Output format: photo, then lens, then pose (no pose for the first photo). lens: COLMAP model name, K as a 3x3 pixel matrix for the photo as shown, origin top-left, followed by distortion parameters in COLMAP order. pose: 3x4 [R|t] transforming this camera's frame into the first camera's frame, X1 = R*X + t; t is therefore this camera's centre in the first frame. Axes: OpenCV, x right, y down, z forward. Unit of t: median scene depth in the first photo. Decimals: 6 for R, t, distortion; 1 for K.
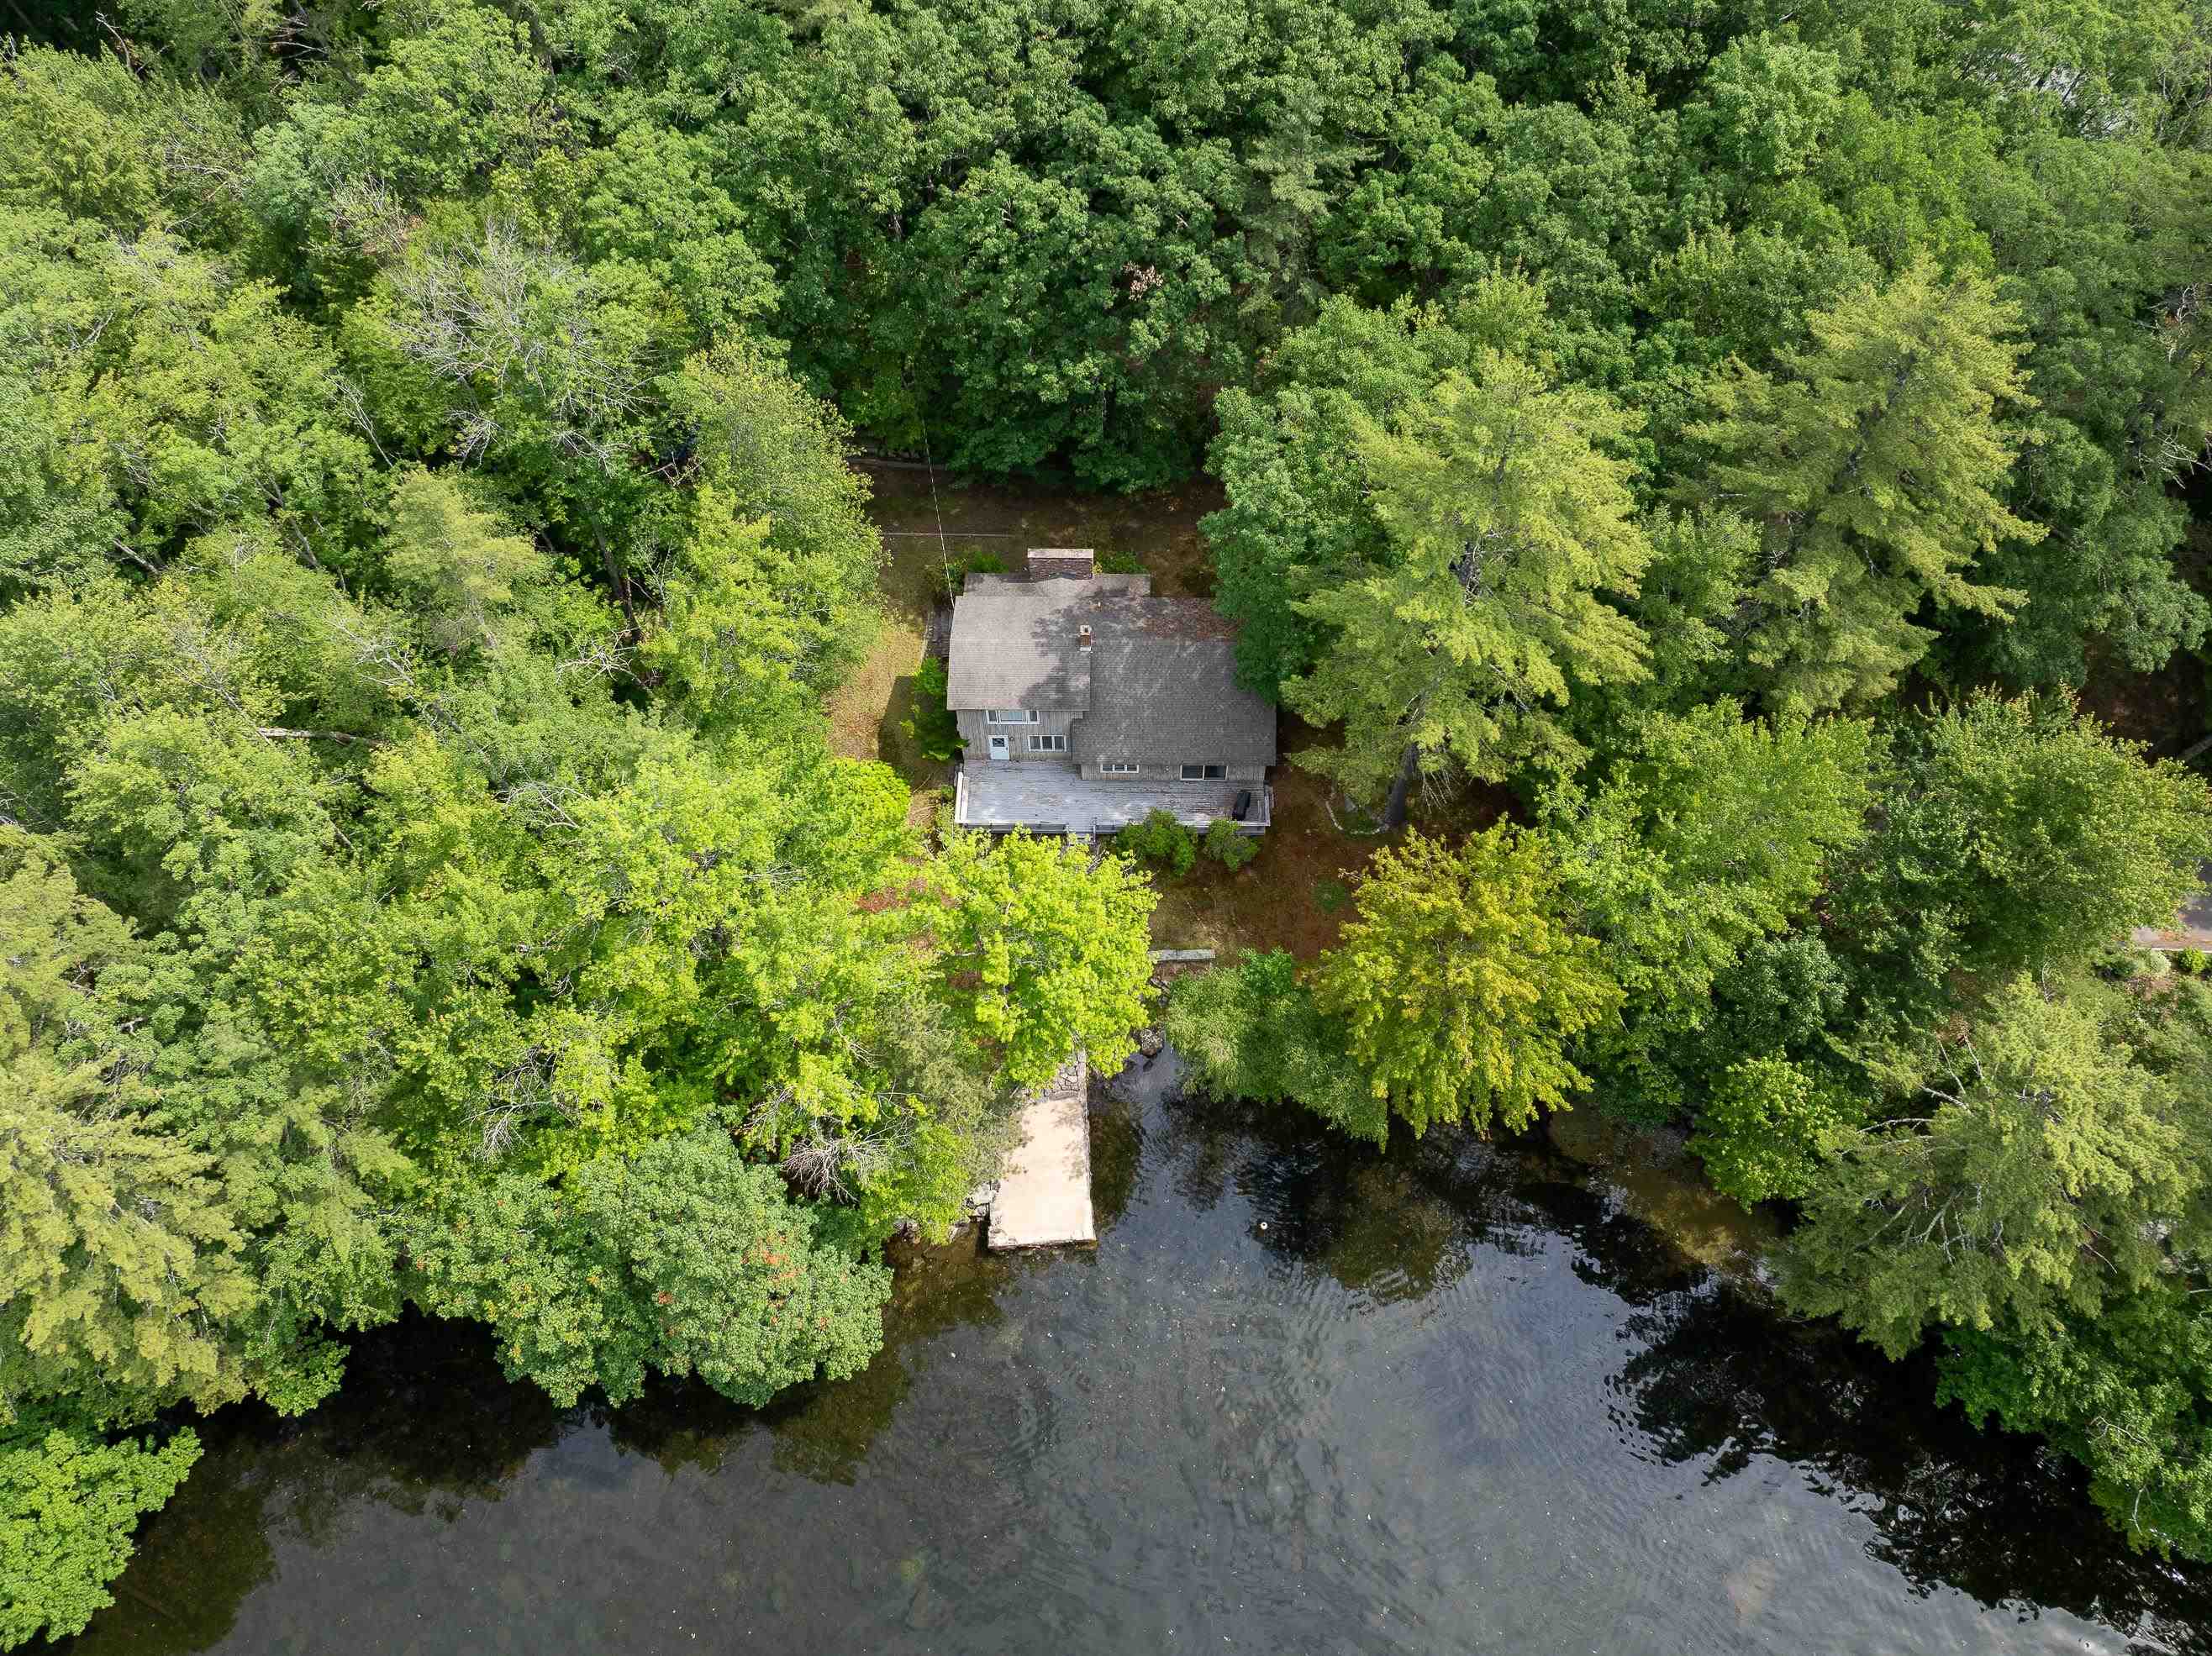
lens RADIAL K [[1543.8, 0, 1106.0], [0, 1543.8, 828.0], [0, 0, 1]] dist [-0.022217, -0.042213]
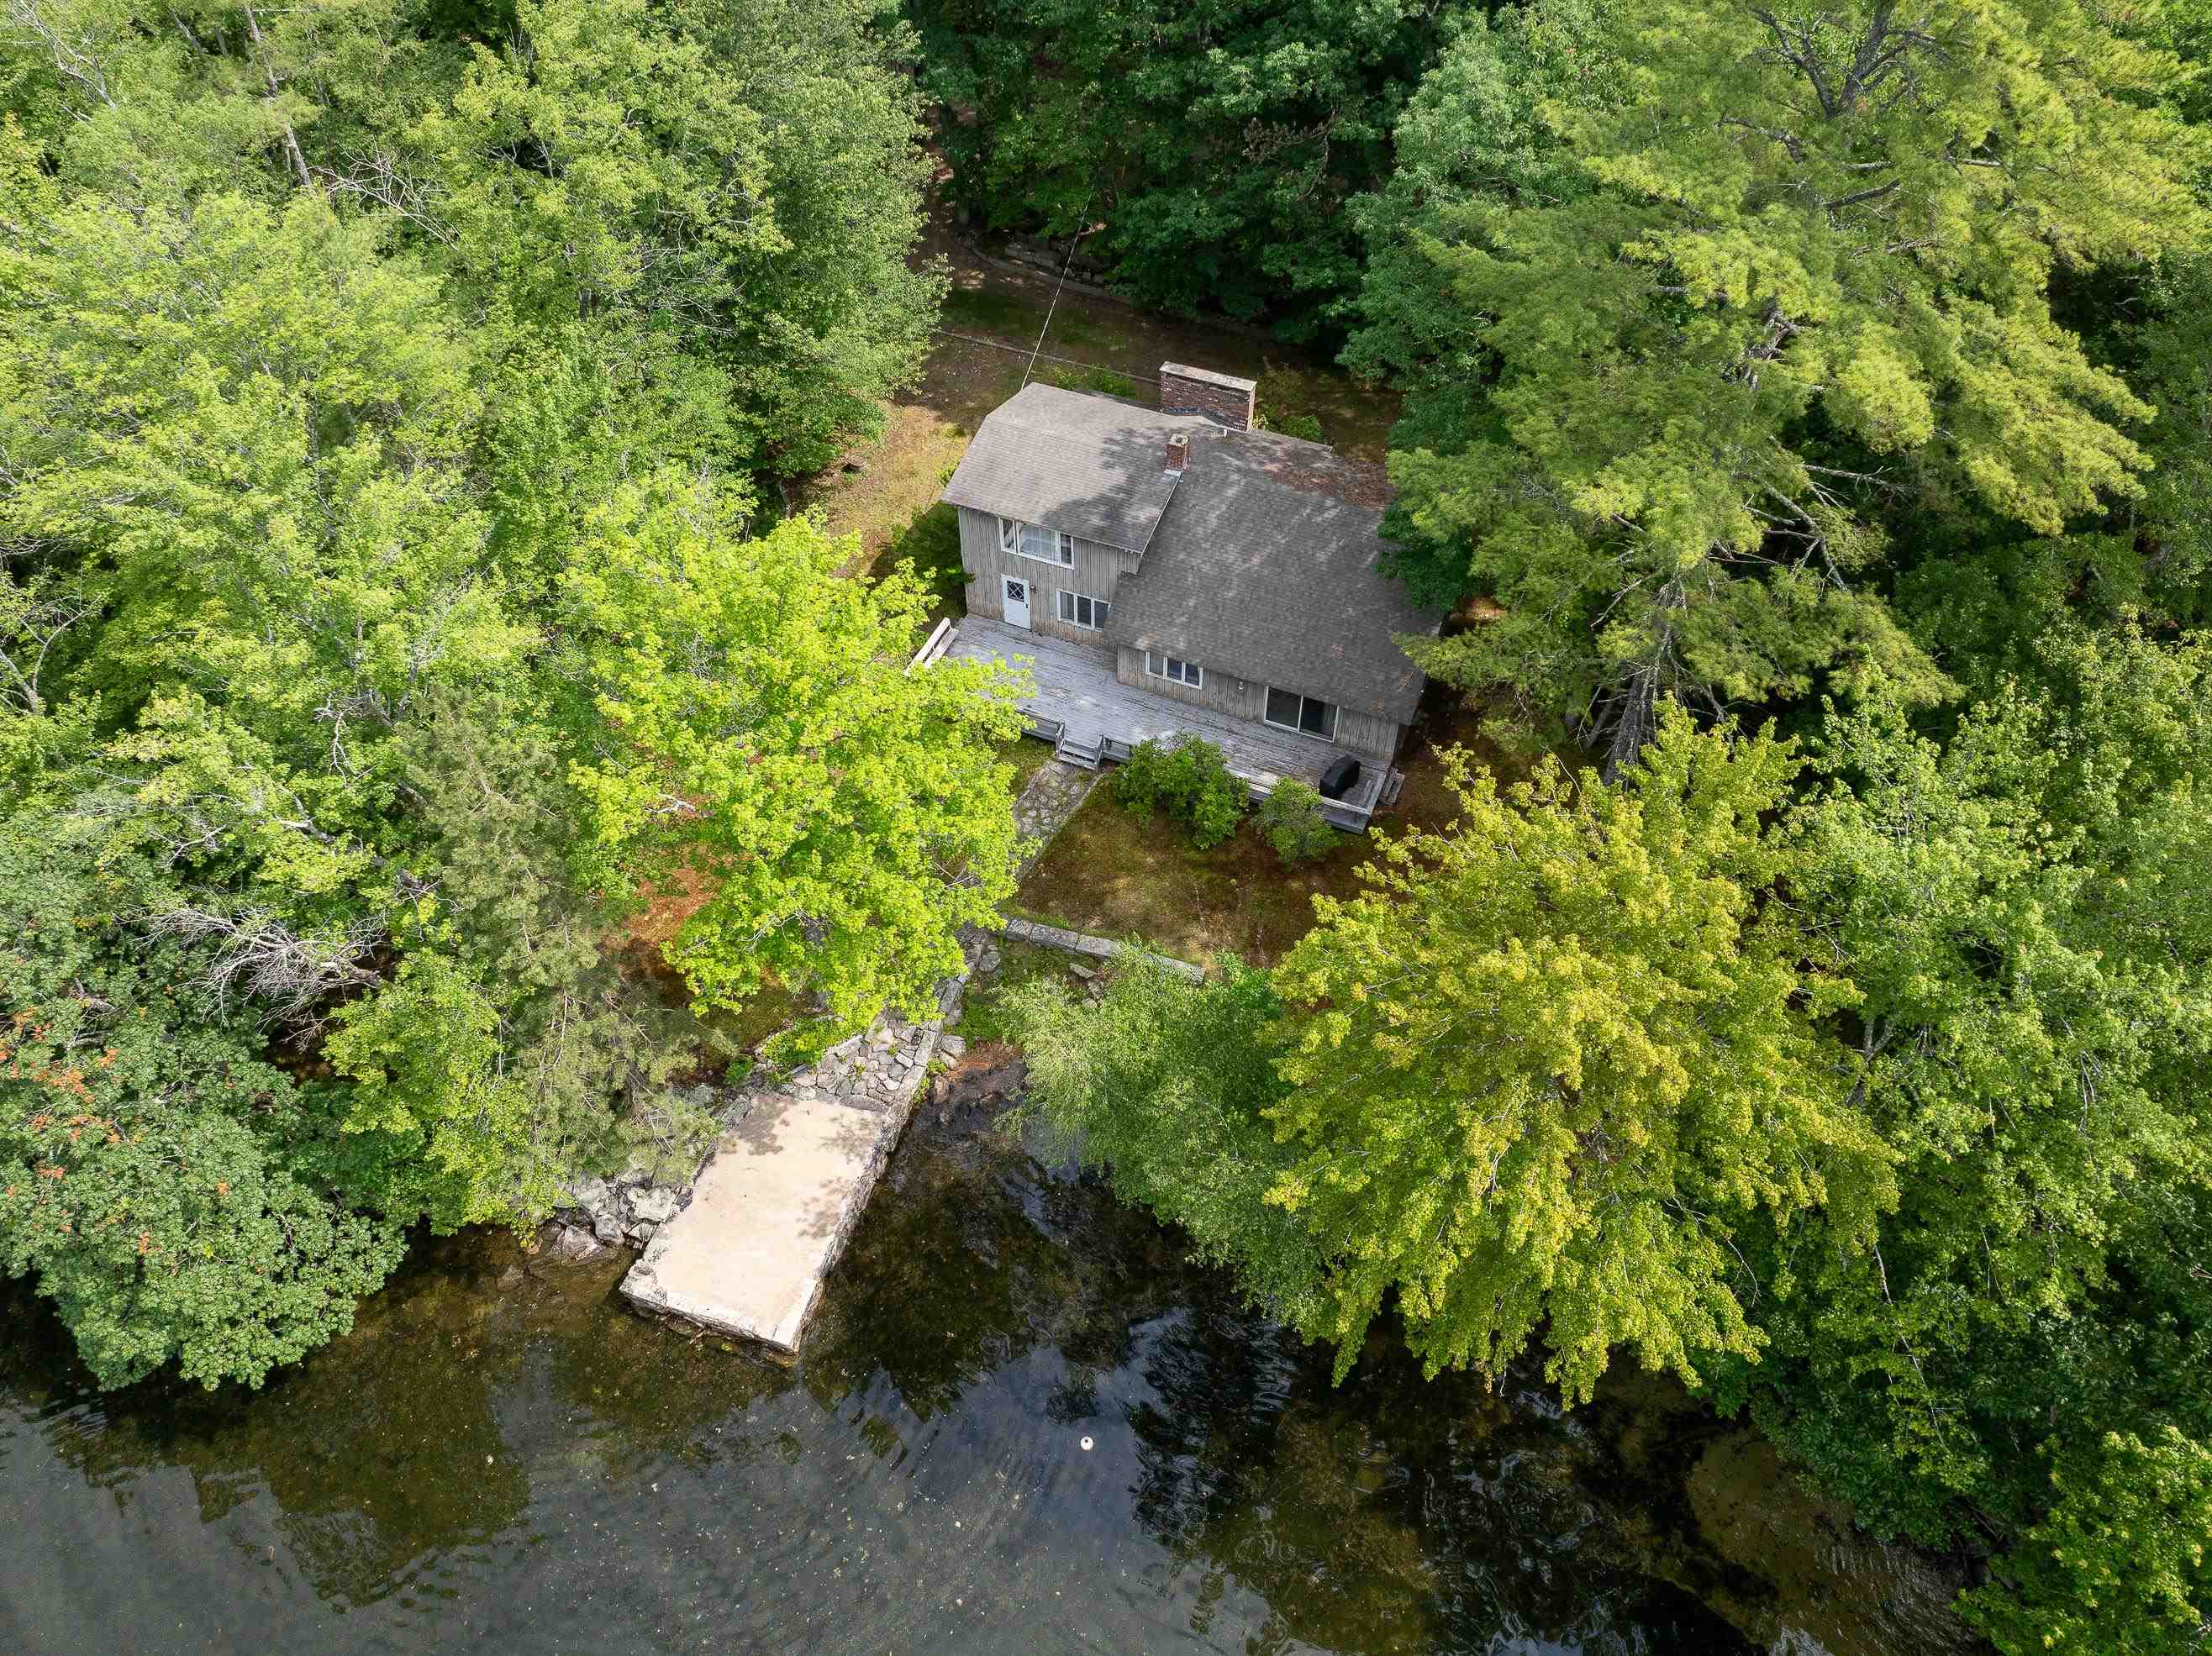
lens RADIAL K [[1549.7, 0, 1106.0], [0, 1549.7, 828.0], [0, 0, 1]] dist [-0.040290, 0.004550]
pose [[0.926310, 0.282786, -0.248961, 0.174612], [-0.318393, 0.940837, -0.115981, 0.113732], [0.201434, 0.186701, 0.961544, 0.434847]]
